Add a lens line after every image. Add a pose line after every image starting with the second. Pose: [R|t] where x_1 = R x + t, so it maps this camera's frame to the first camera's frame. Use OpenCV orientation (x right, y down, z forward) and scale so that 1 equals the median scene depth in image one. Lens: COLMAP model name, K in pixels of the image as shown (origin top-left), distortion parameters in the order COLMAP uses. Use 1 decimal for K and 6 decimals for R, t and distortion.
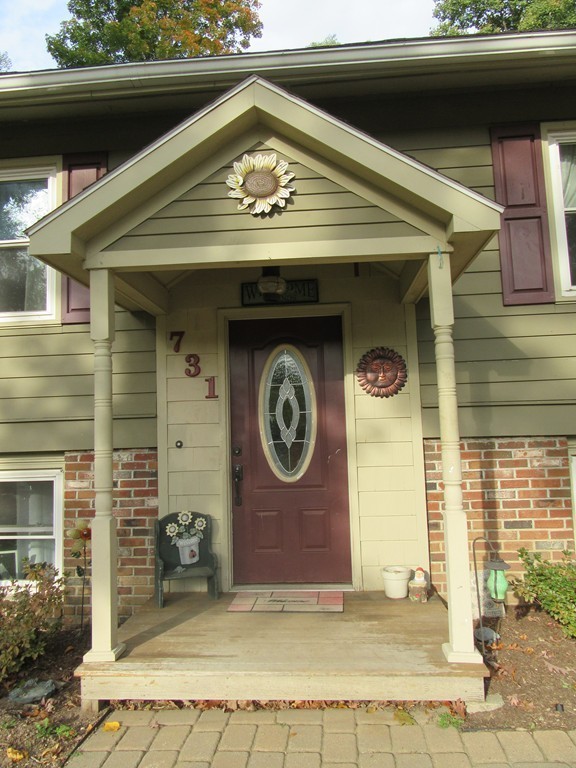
lens RADIAL K [[573.0, 0, 285.7], [0, 573.0, 383.4], [0, 0, 1]] dist [-0.003139, -0.009931]
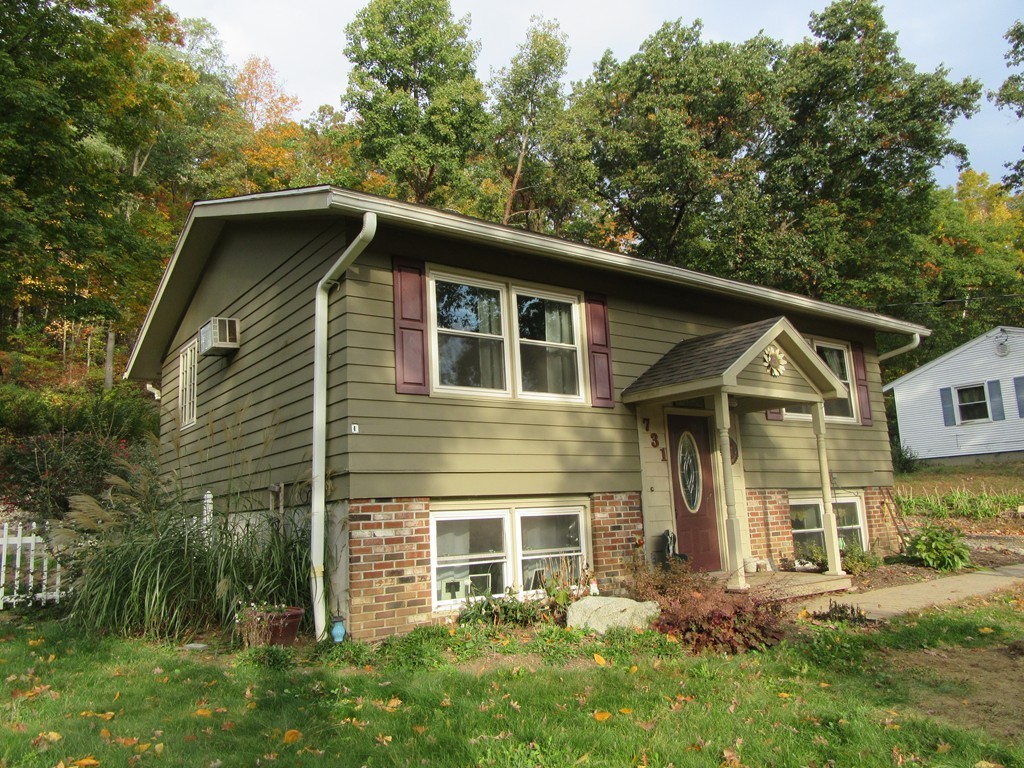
lens RADIAL K [[764.1, 0, 510.1], [0, 764.1, 387.7], [0, 0, 1]] dist [-0.003139, -0.009931]
pose [[0.754708, 0.106909, 0.647291, -1.957778], [-0.040255, 0.992320, -0.116960, 0.092847], [-0.654825, 0.062214, 0.753216, -0.377419]]
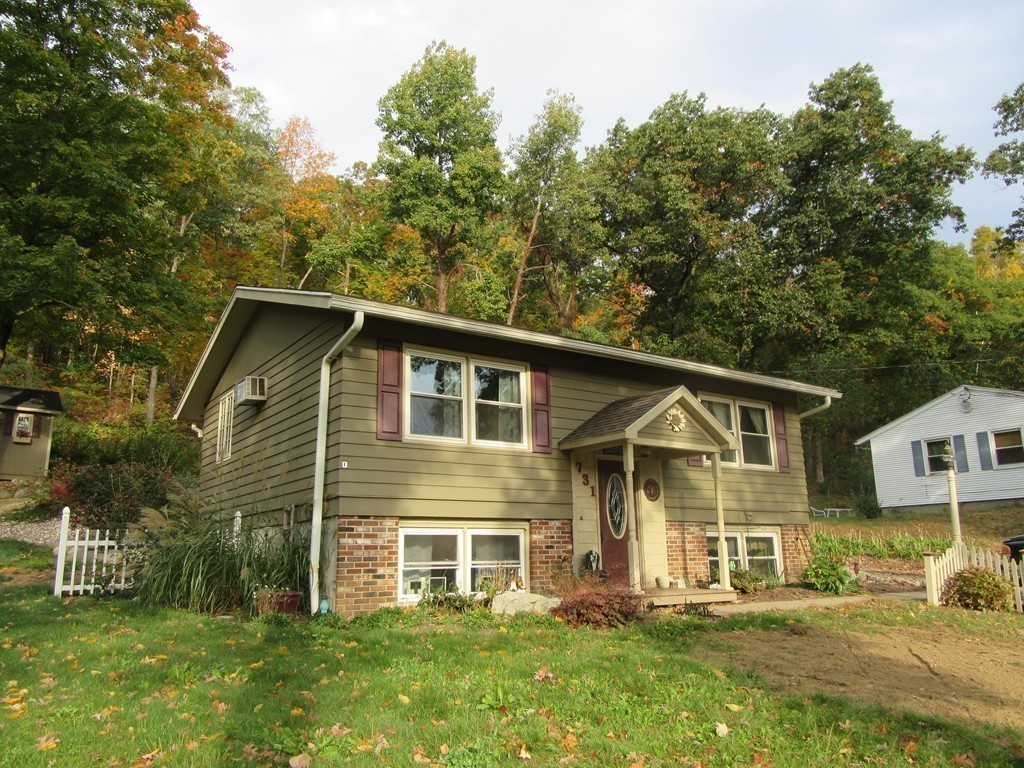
lens RADIAL K [[764.1, 0, 510.1], [0, 764.1, 387.7], [0, 0, 1]] dist [-0.003139, -0.009931]
pose [[0.777056, 0.156182, 0.609747, -2.181531], [-0.065875, 0.983586, -0.167988, 0.126727], [-0.625975, 0.090369, 0.774589, -1.021501]]
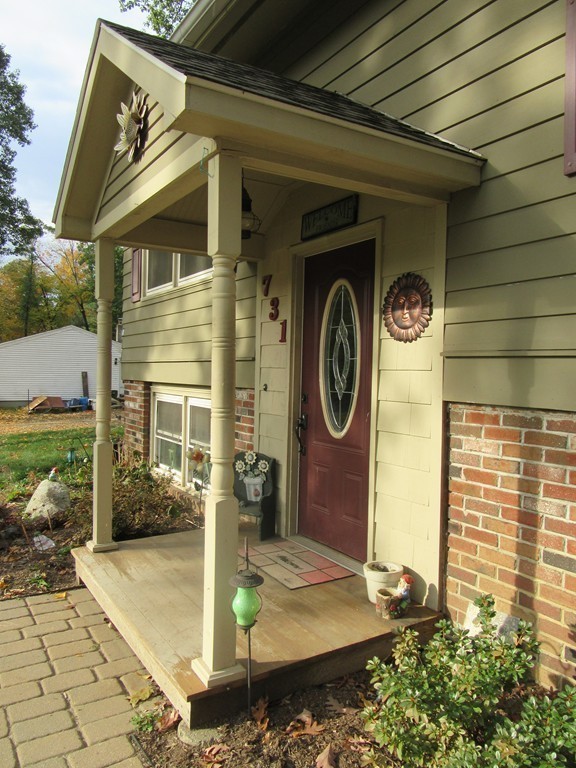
lens RADIAL K [[573.0, 0, 285.7], [0, 573.0, 383.4], [0, 0, 1]] dist [-0.003139, -0.009931]
pose [[0.594895, 0.059306, -0.801612, 0.677637], [0.036647, 0.994236, 0.100754, -0.002531], [0.802967, -0.089314, 0.589293, 0.439978]]
